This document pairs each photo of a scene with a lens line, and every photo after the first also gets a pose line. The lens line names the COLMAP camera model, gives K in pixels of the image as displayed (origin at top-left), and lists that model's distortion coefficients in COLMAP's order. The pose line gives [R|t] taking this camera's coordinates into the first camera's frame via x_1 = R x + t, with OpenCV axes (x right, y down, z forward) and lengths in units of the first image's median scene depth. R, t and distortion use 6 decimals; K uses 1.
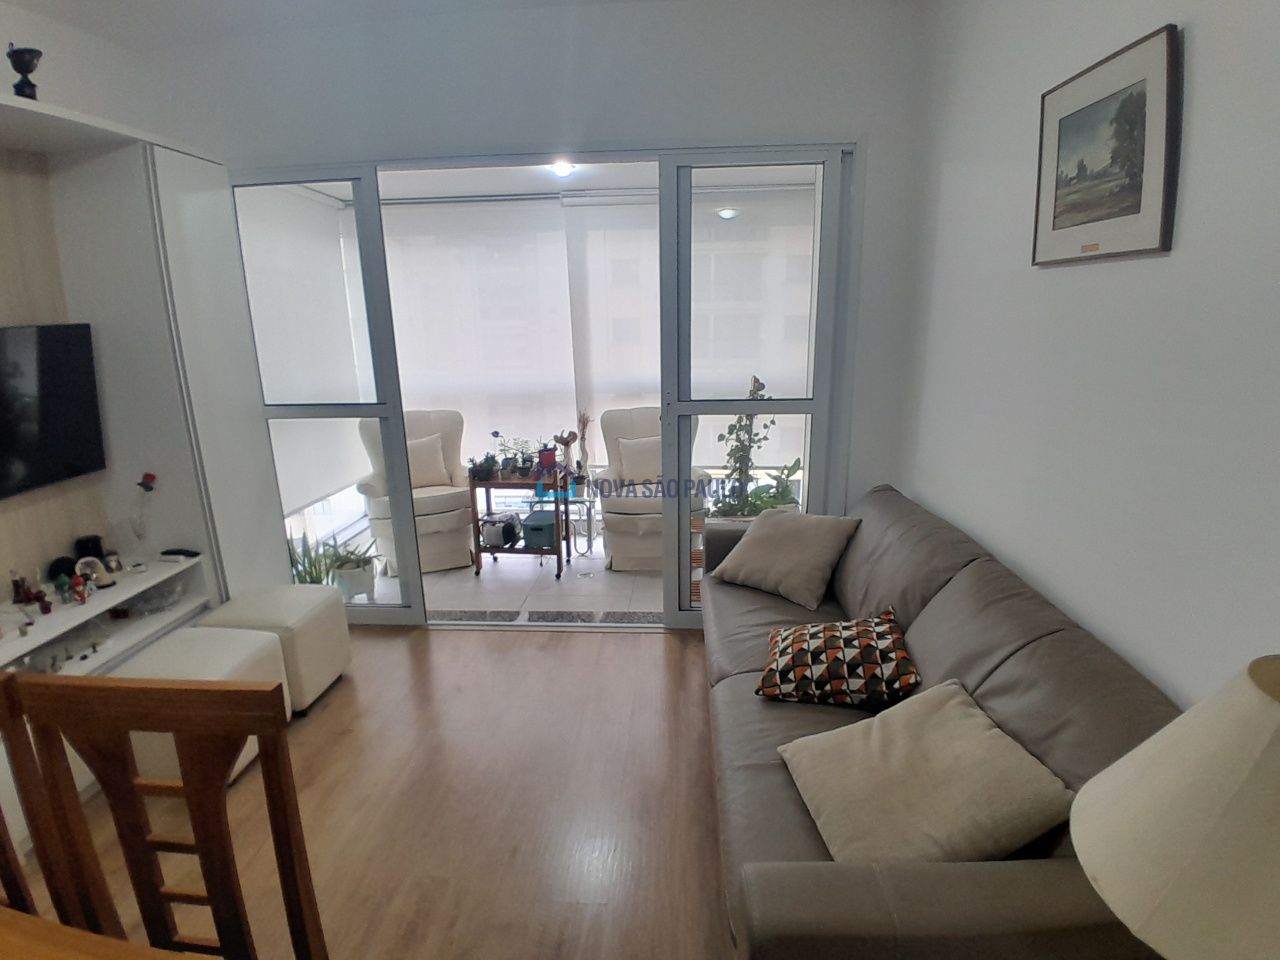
lens RADIAL K [[658.0, 0, 626.0], [0, 658.0, 485.0], [0, 0, 1]] dist [0.002223, -0.045094]
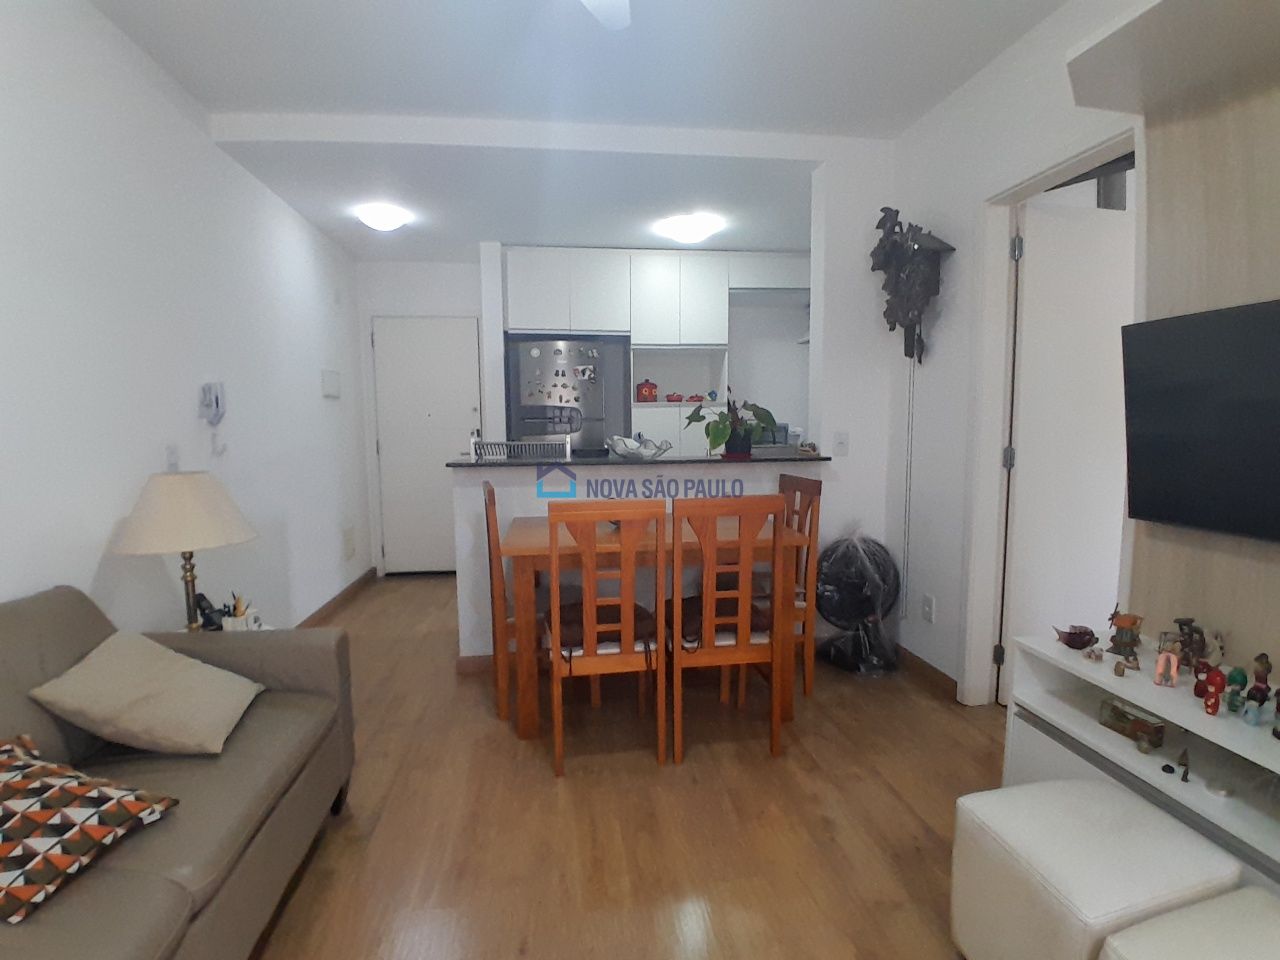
lens RADIAL K [[635.1, 0, 627.6], [0, 635.1, 485.4], [0, 0, 1]] dist [-0.010143, -0.036793]
pose [[-0.974689, 0.058514, -0.215774, -0.076146], [-0.016676, 0.943424, 0.331168, -0.127545], [0.222944, 0.326384, -0.918569, 0.745148]]
